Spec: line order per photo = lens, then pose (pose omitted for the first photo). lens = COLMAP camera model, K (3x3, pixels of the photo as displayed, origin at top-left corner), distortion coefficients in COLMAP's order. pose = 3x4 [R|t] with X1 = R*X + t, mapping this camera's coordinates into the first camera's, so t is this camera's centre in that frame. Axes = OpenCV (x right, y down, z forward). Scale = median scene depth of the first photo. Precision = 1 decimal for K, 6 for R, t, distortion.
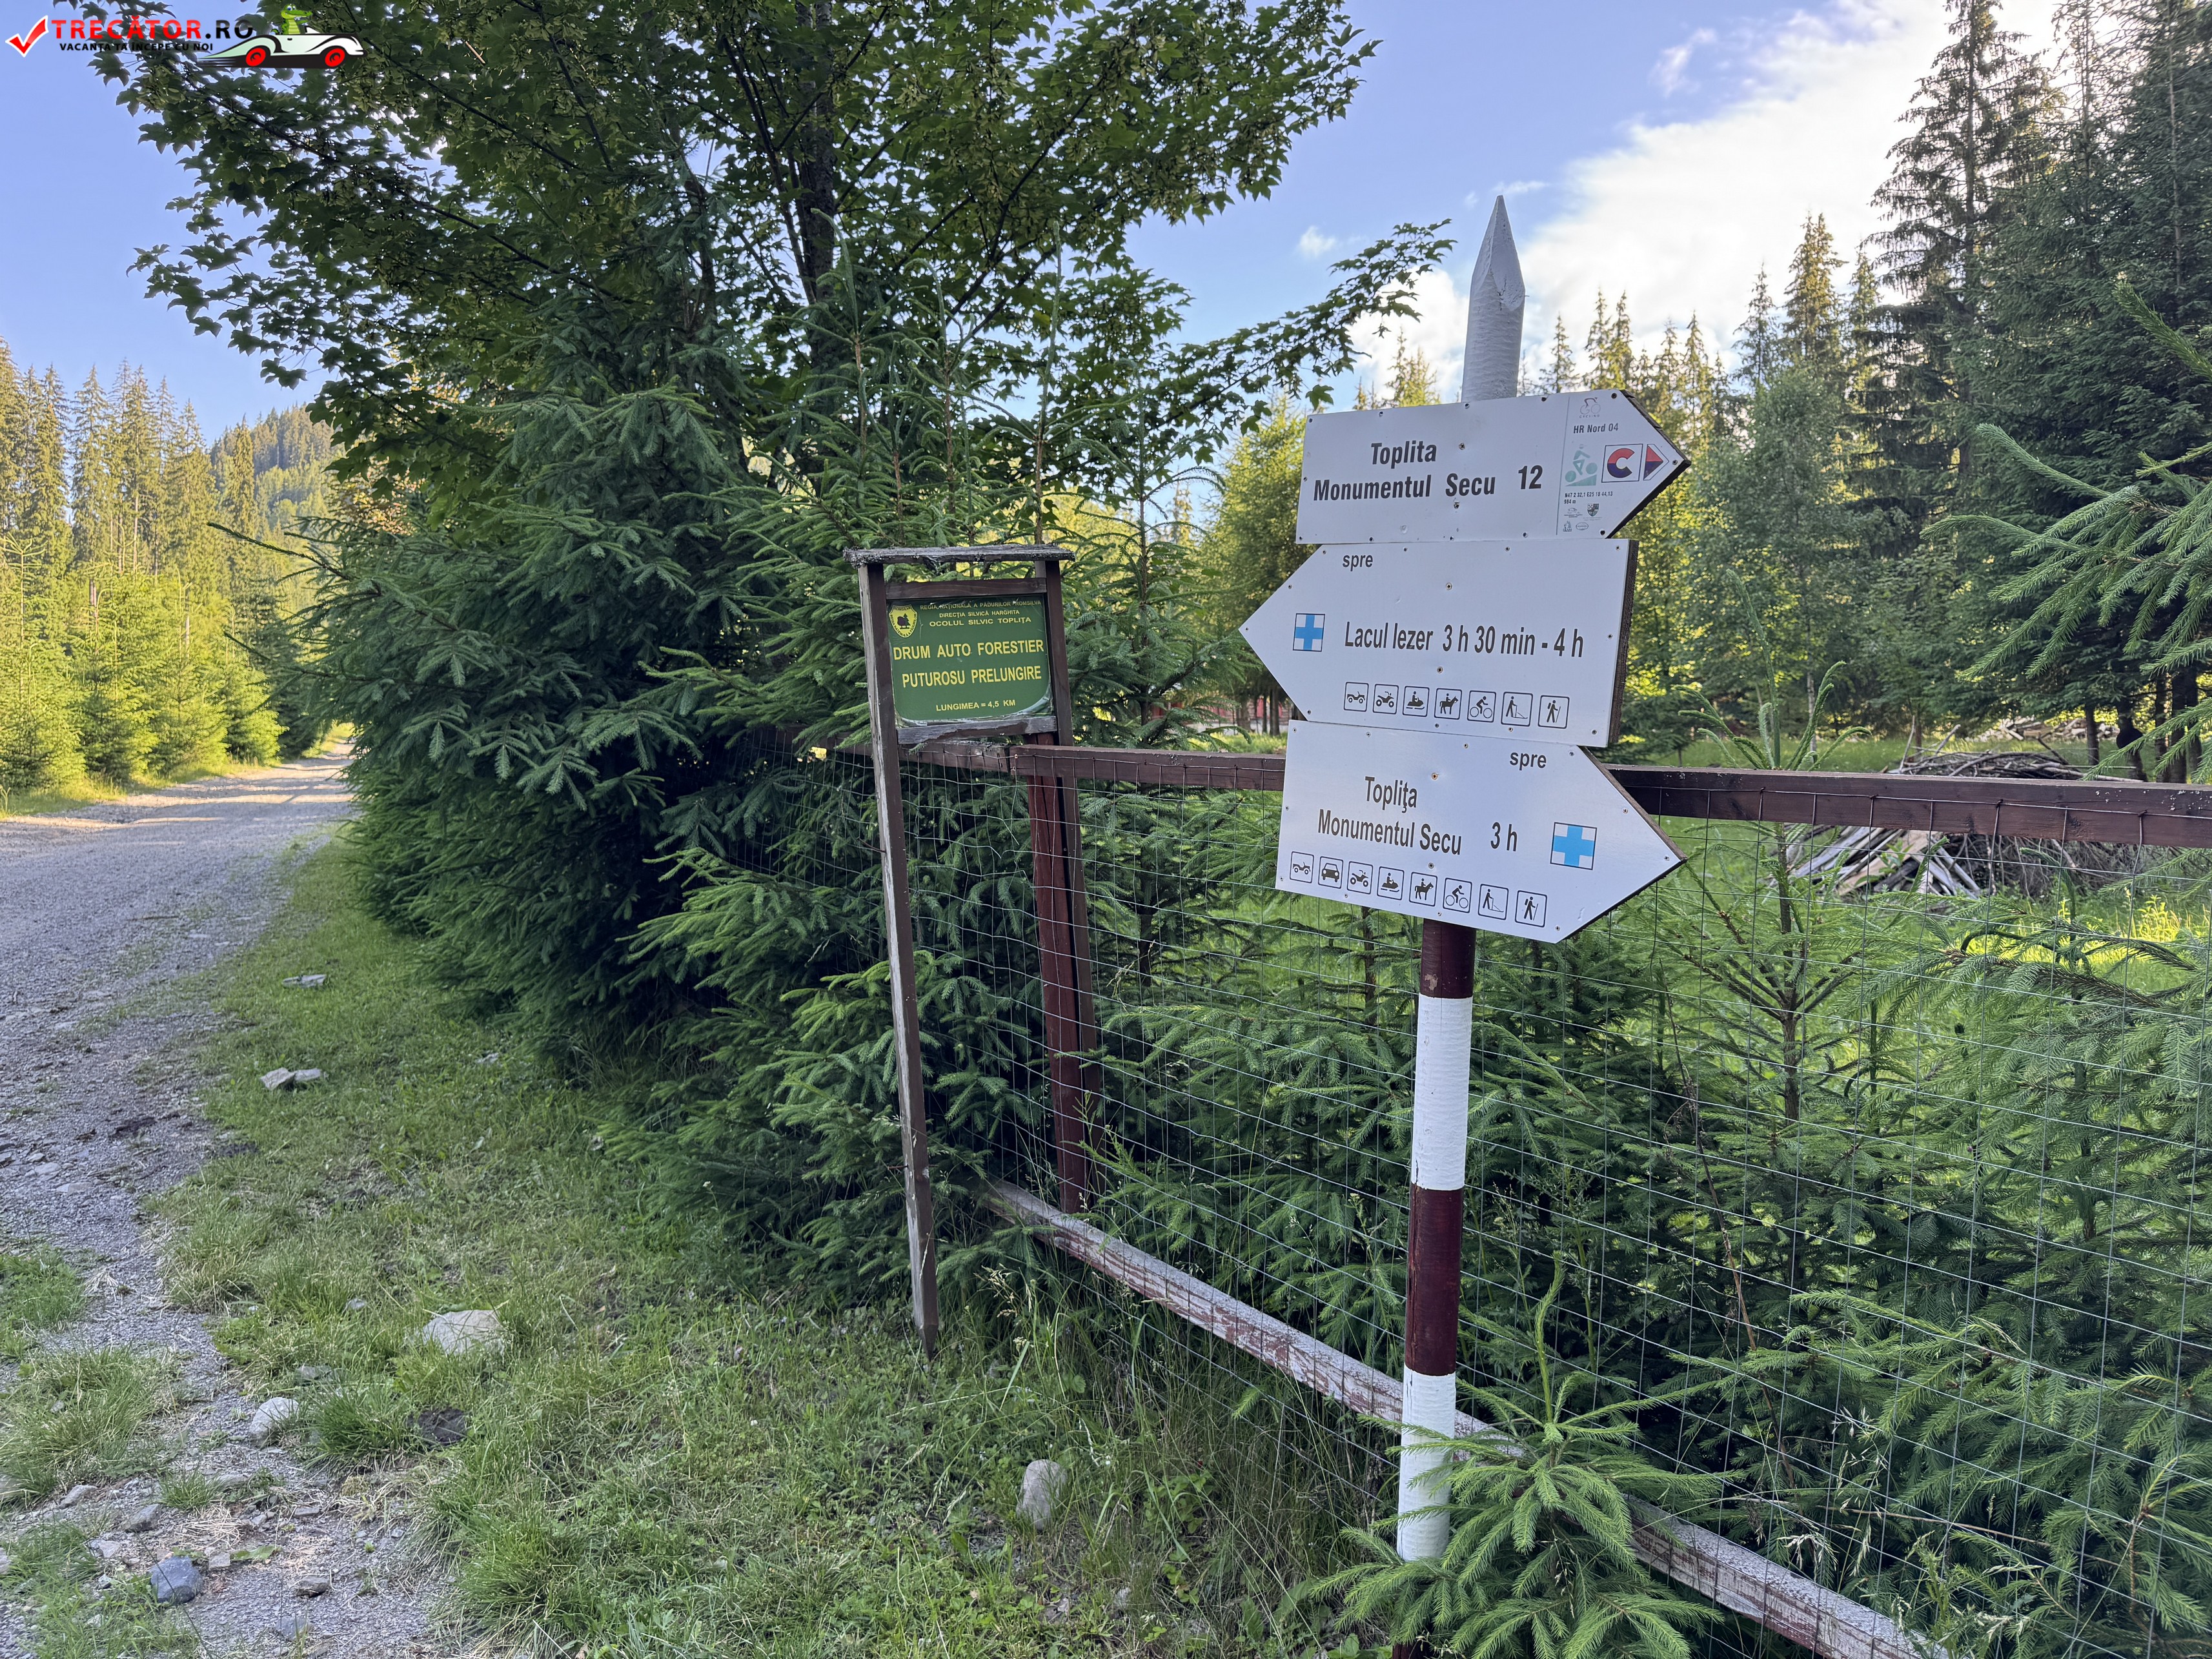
lens RADIAL K [[1604.7, 0, 1106.0], [0, 1604.7, 829.5], [0, 0, 1]] dist [0.128427, -0.183402]
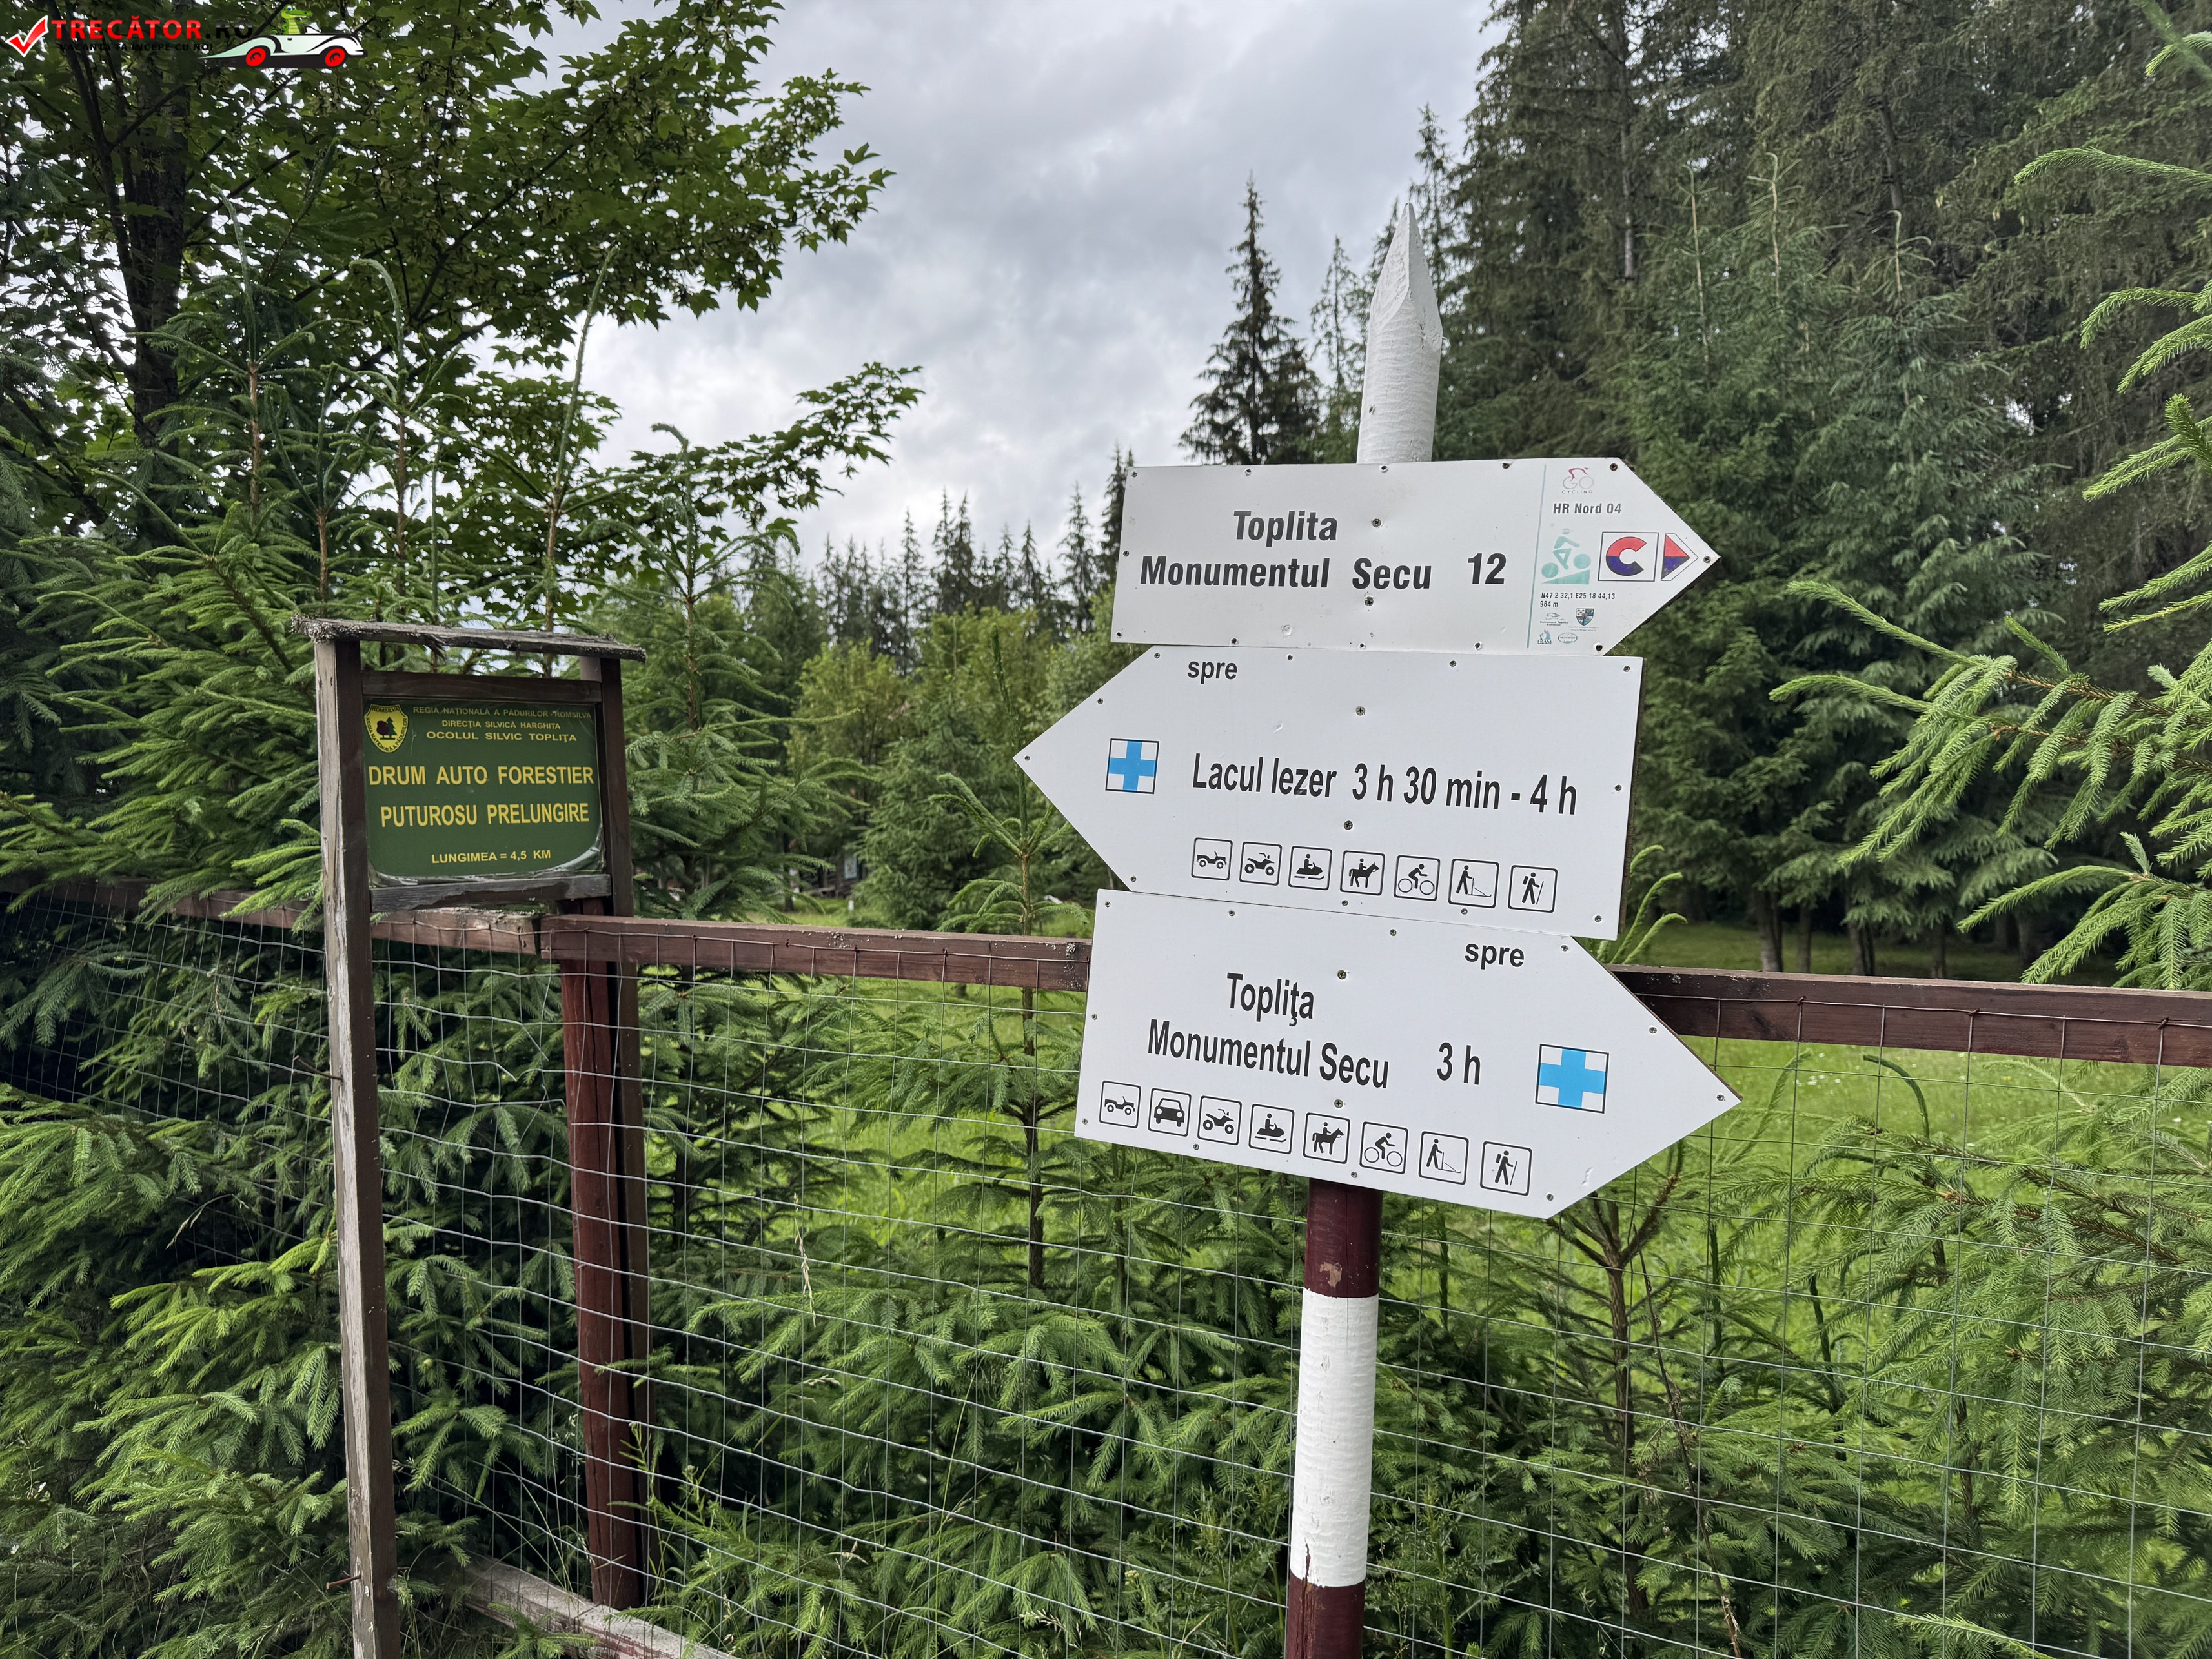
lens RADIAL K [[1604.7, 0, 1106.0], [0, 1604.7, 829.5], [0, 0, 1]] dist [0.128427, -0.183402]
pose [[0.919687, 0.036650, 0.390937, -0.110237], [0.003940, 0.994723, -0.102521, -0.015919], [-0.392632, 0.095827, 0.914690, 0.254518]]
